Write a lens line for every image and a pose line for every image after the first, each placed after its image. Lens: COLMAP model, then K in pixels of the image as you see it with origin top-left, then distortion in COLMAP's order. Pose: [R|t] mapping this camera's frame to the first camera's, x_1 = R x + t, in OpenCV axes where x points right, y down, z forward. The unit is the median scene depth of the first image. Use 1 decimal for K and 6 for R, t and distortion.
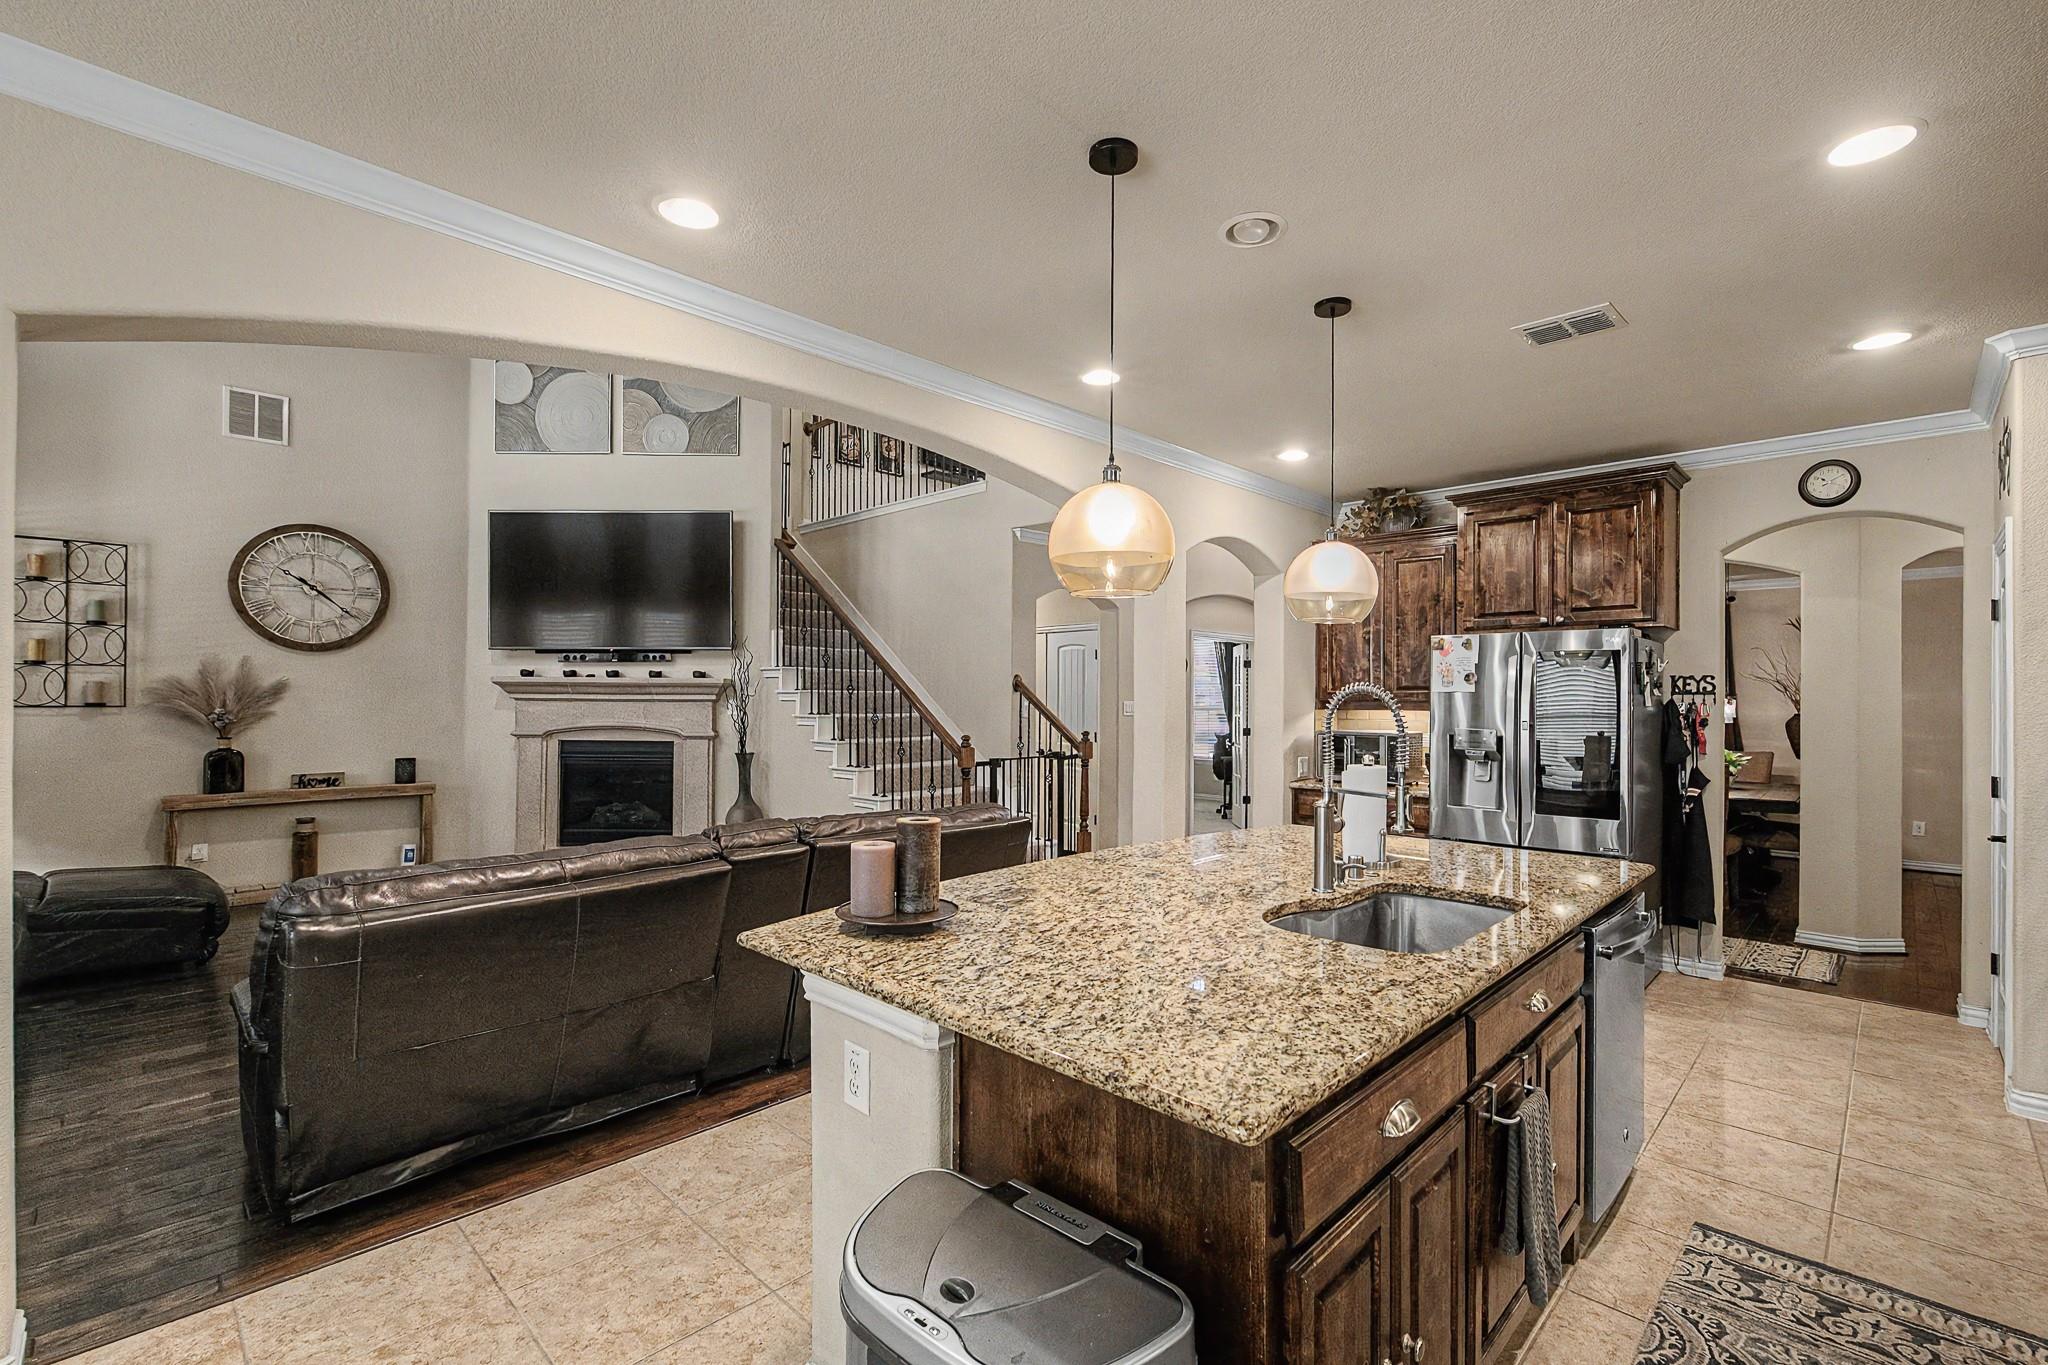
lens RADIAL K [[894.0, 0, 1030.4], [0, 894.0, 694.0], [0, 0, 1]] dist [-0.002423, 0.000821]
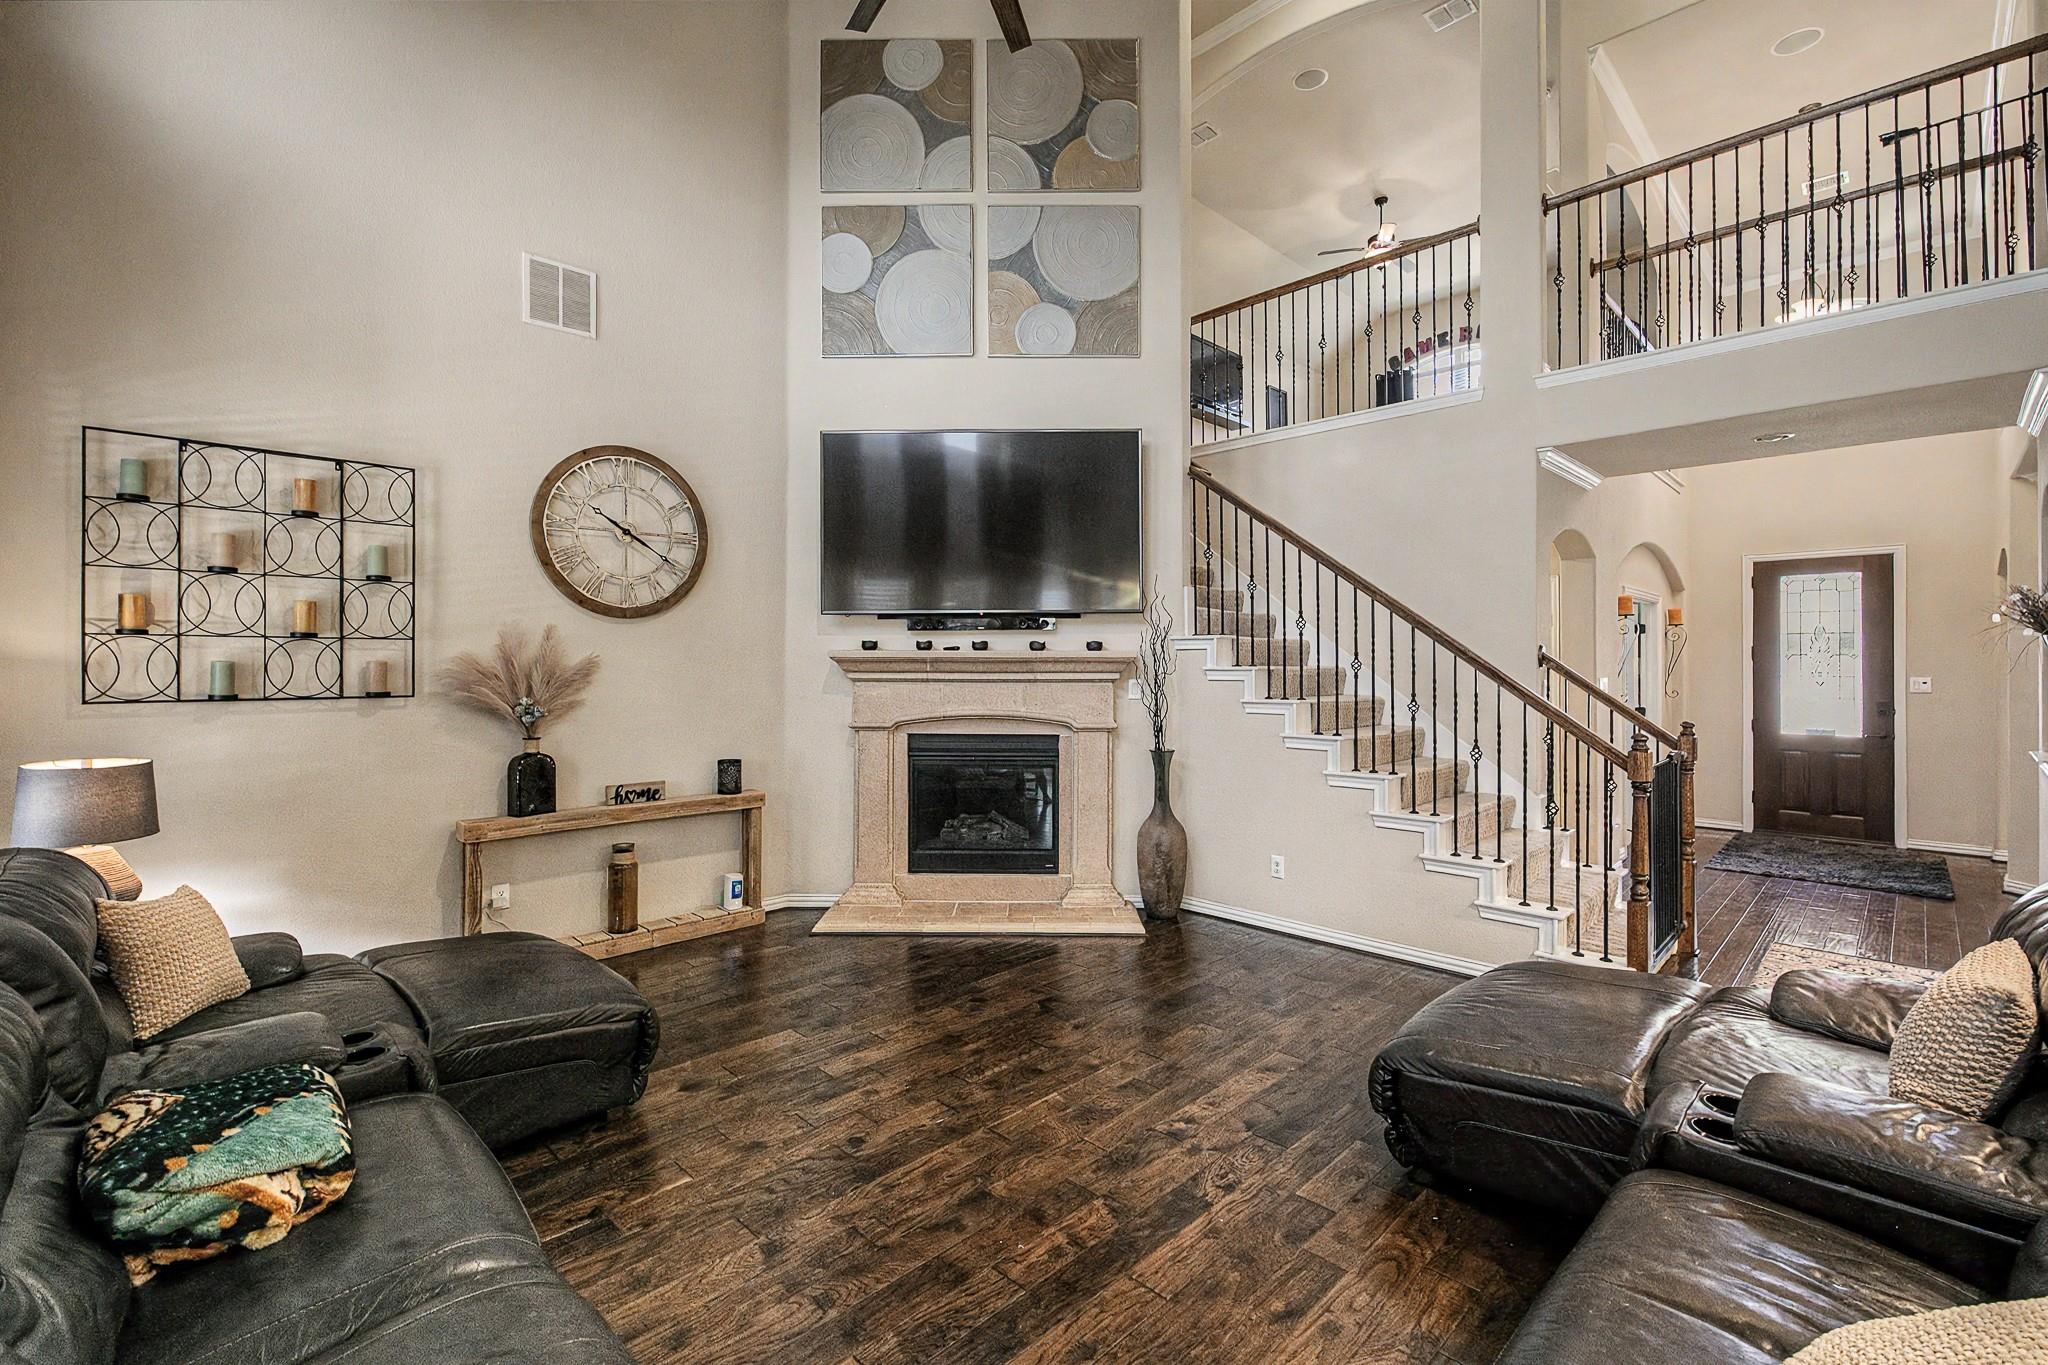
lens RADIAL K [[894.0, 0, 1028.3], [0, 894.0, 661.0], [0, 0, 1]] dist [-0.002423, 0.000821]
pose [[0.999909, -0.004056, -0.012892, -0.473681], [0.004083, 0.999989, 0.002088, -0.012781], [0.012883, -0.002140, 0.999915, 0.272408]]
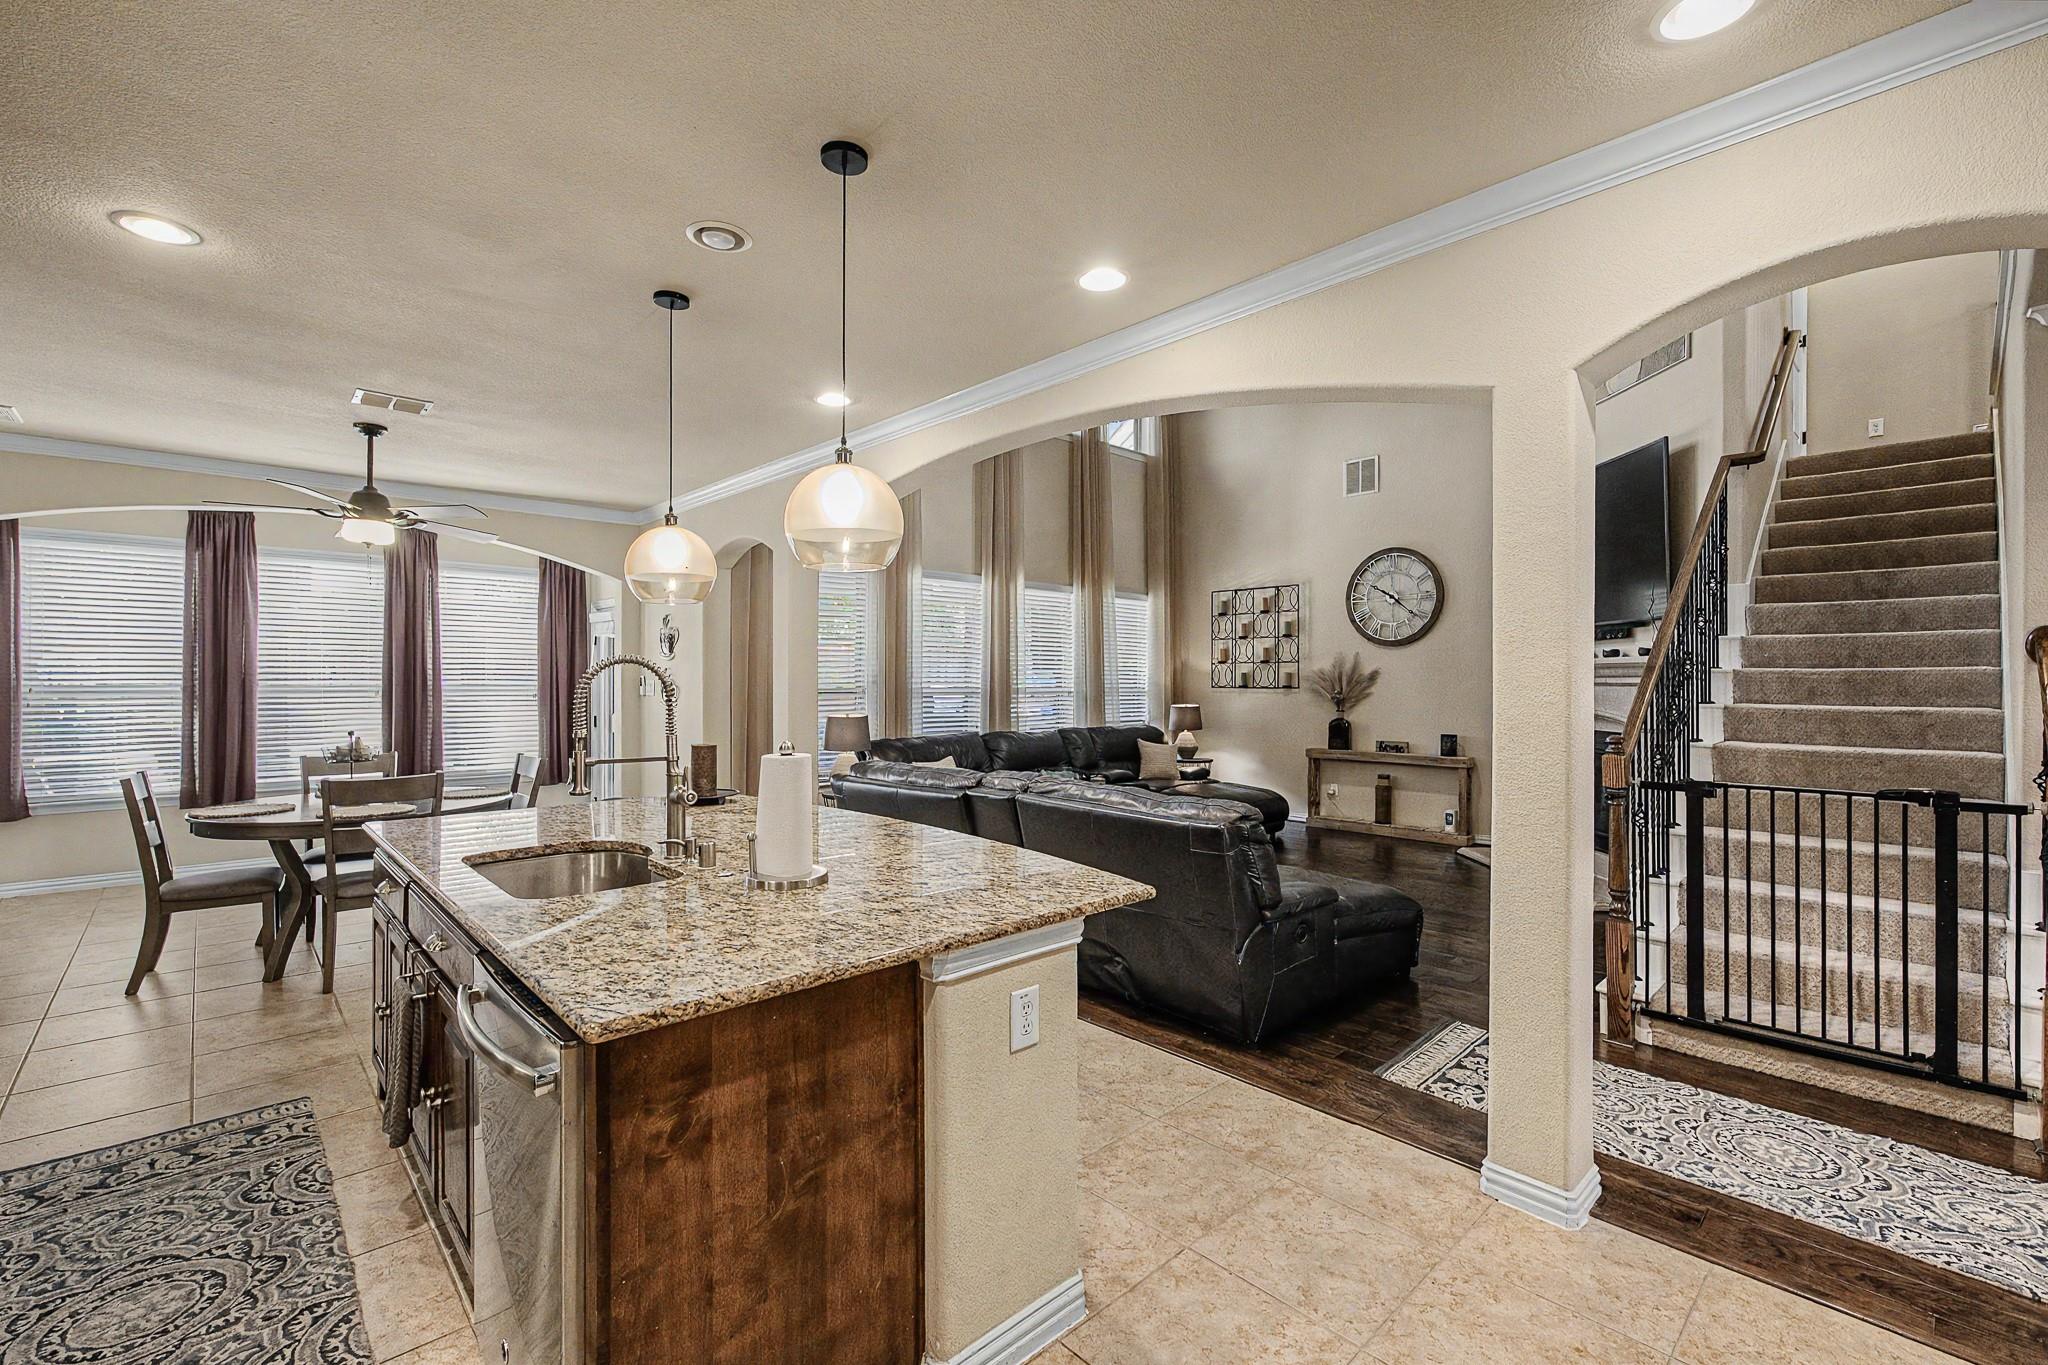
lens RADIAL K [[894.0, 0, 1029.6], [0, 894.0, 683.8], [0, 0, 1]] dist [-0.002423, 0.000821]
pose [[-0.043859, -0.001756, -0.999036, 0.520236], [0.003343, 0.999993, -0.001905, 0.007184], [0.999032, -0.003423, -0.043852, 0.548110]]
